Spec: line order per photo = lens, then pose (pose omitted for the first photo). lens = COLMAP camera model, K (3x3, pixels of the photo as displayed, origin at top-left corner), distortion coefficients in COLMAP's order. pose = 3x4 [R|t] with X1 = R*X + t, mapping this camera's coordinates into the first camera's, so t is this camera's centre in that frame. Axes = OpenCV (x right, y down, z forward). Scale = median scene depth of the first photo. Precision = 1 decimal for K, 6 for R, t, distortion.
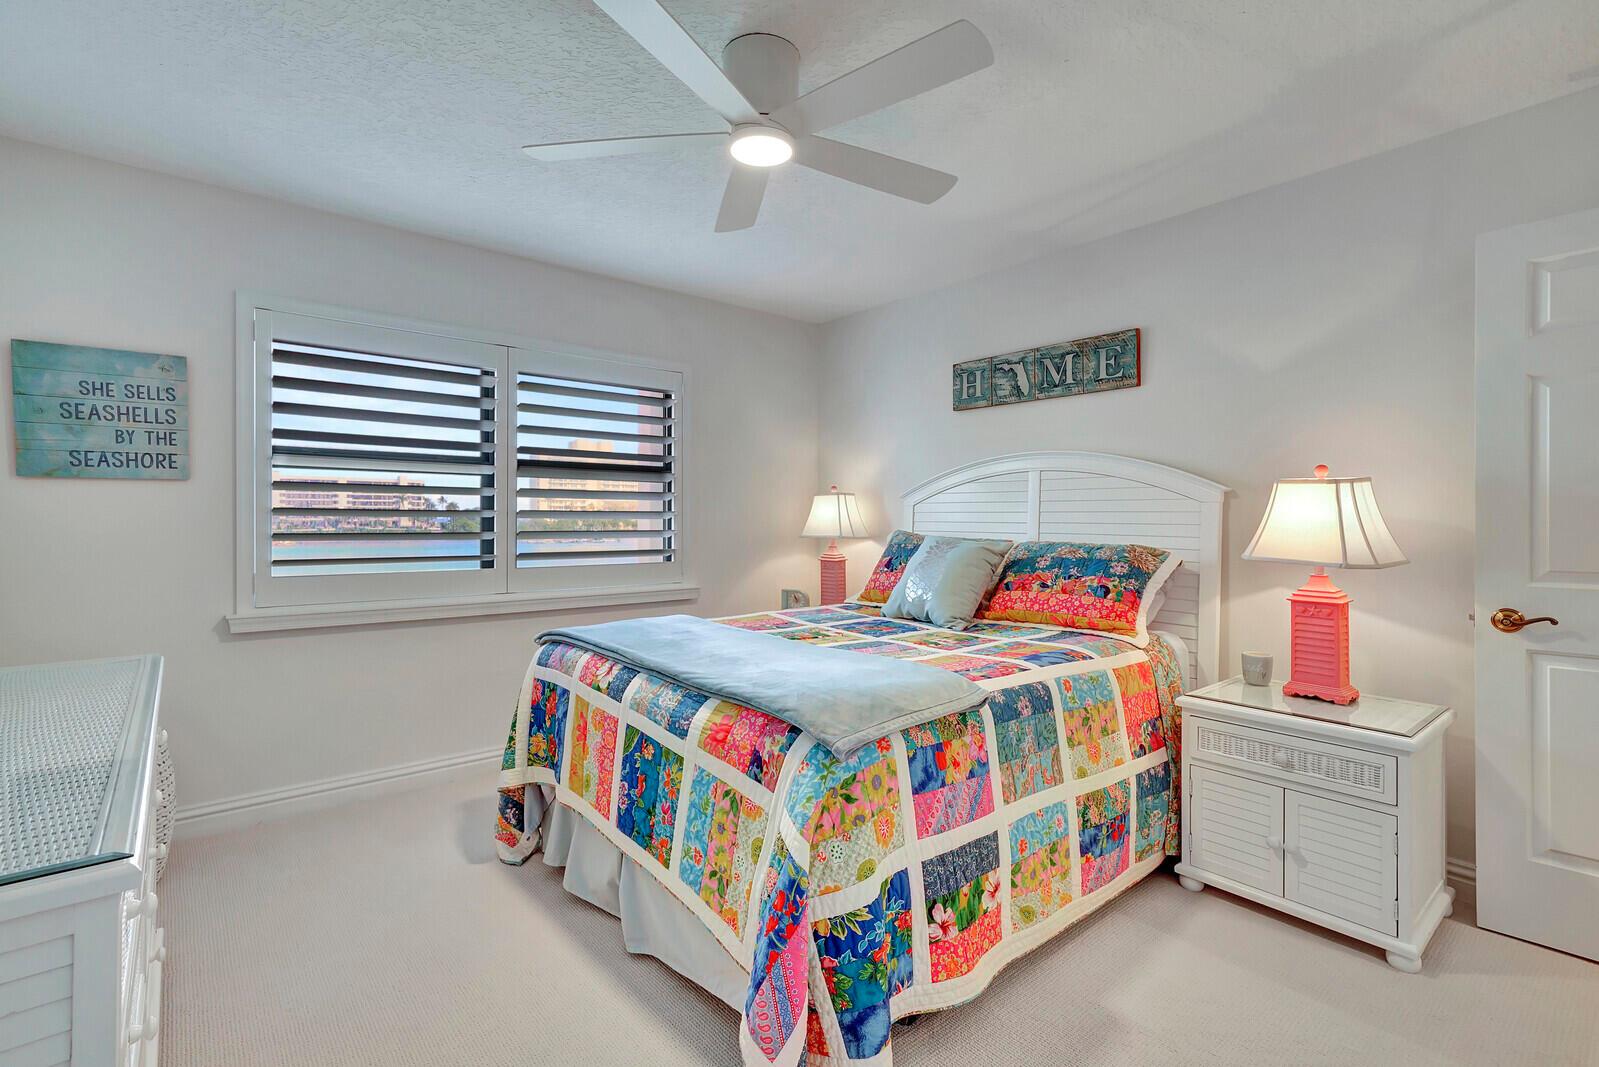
lens RADIAL K [[726.0, 0, 804.8], [0, 726.0, 524.3], [0, 0, 1]] dist [0.008188, 0.000031]
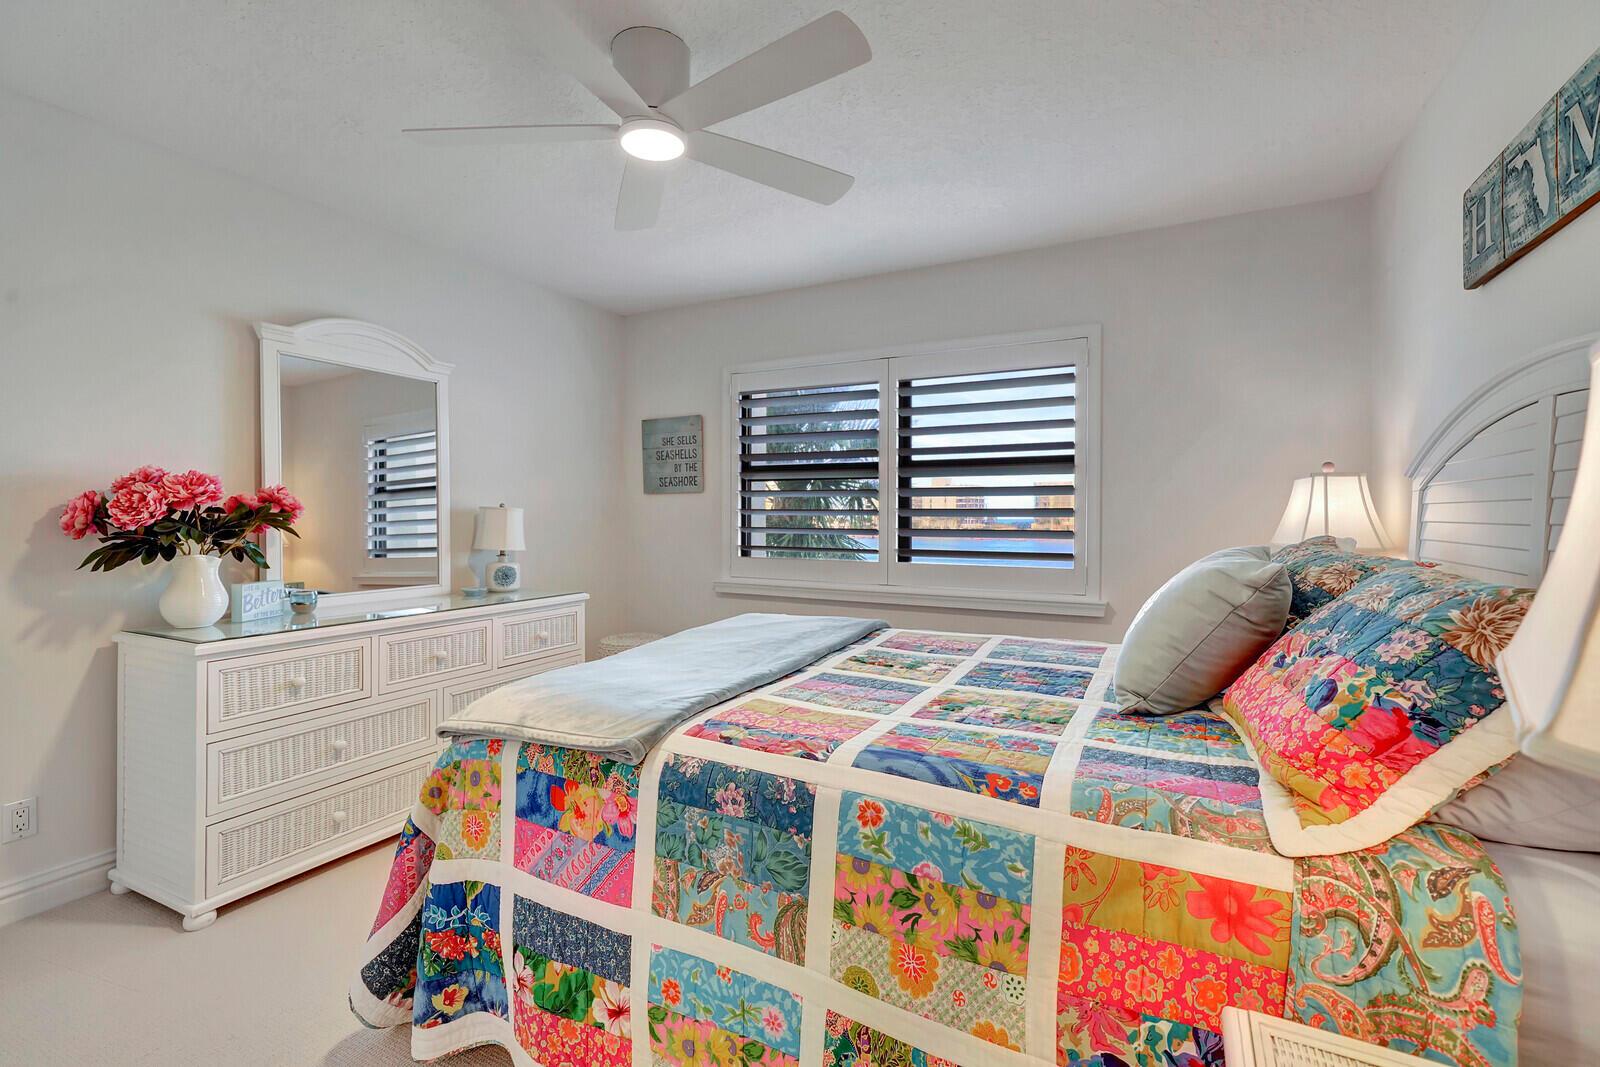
lens RADIAL K [[726.5, 0, 815.8], [0, 726.5, 519.8], [0, 0, 1]] dist [0.008188, 0.000031]
pose [[0.384906, 0.002921, -0.922951, 0.904615], [-0.009290, 0.999957, -0.000709, -0.001828], [0.922909, 0.008847, 0.384916, 0.788825]]
